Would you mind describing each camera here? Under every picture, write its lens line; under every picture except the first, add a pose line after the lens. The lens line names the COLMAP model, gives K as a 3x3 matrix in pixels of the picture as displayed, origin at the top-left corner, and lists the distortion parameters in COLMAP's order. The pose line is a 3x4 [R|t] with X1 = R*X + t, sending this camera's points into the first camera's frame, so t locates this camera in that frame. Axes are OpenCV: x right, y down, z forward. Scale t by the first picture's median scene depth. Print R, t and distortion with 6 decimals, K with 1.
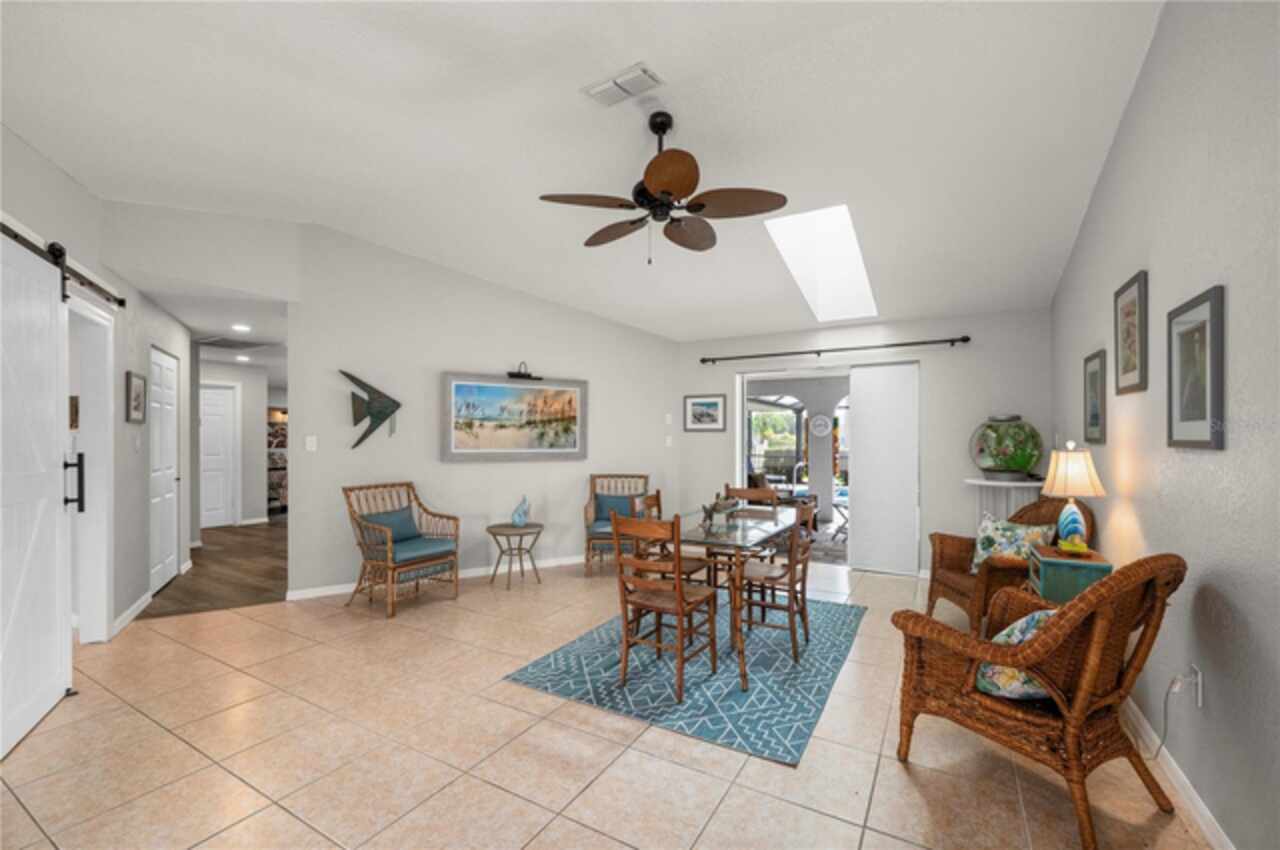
lens RADIAL K [[526.5, 0, 644.5], [0, 526.5, 428.2], [0, 0, 1]] dist [0.002073, 0.000013]
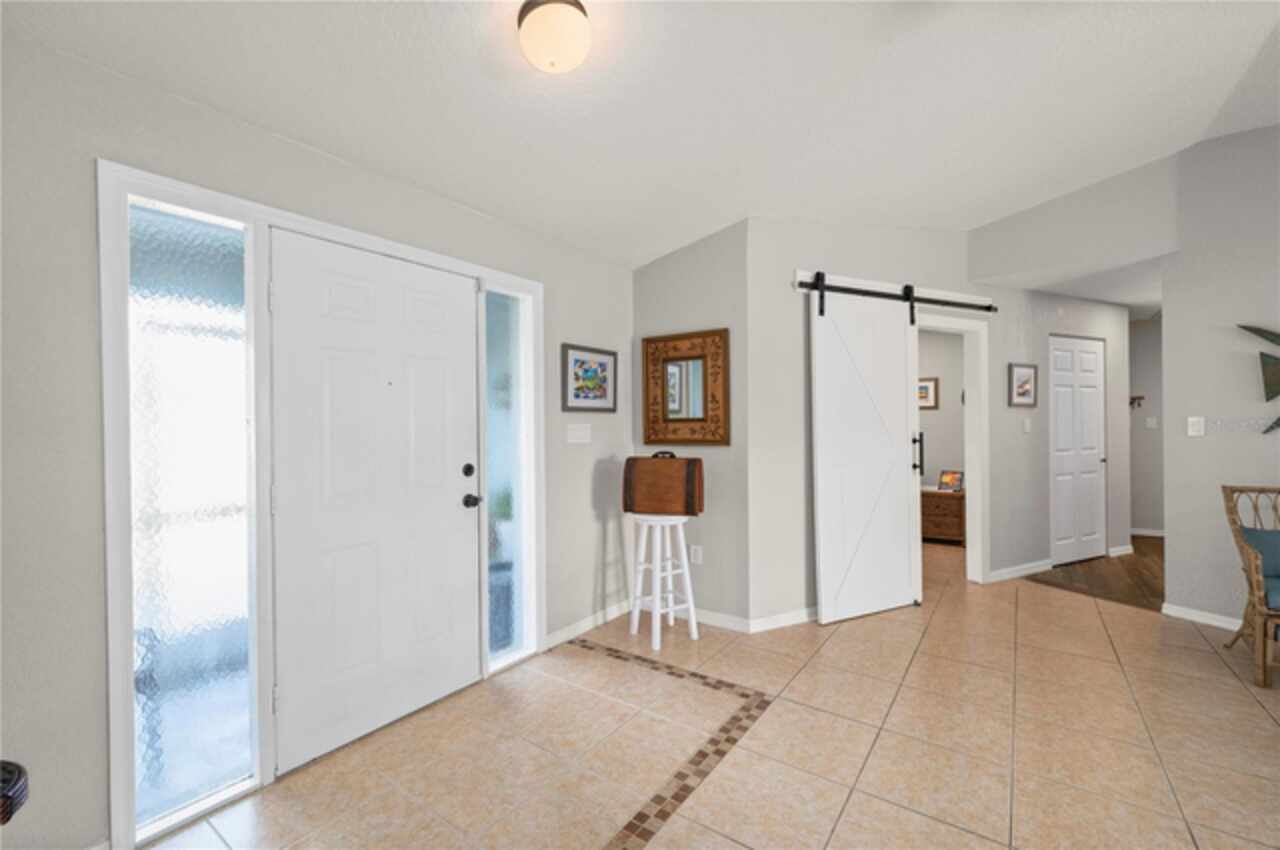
lens RADIAL K [[526.5, 0, 644.5], [0, 526.5, 428.2], [0, 0, 1]] dist [0.002073, 0.000013]
pose [[-0.088515, 0.004699, -0.996064, 0.241511], [0.026687, 0.999641, 0.002344, 0.009768], [0.995717, -0.026374, -0.088608, 0.279041]]
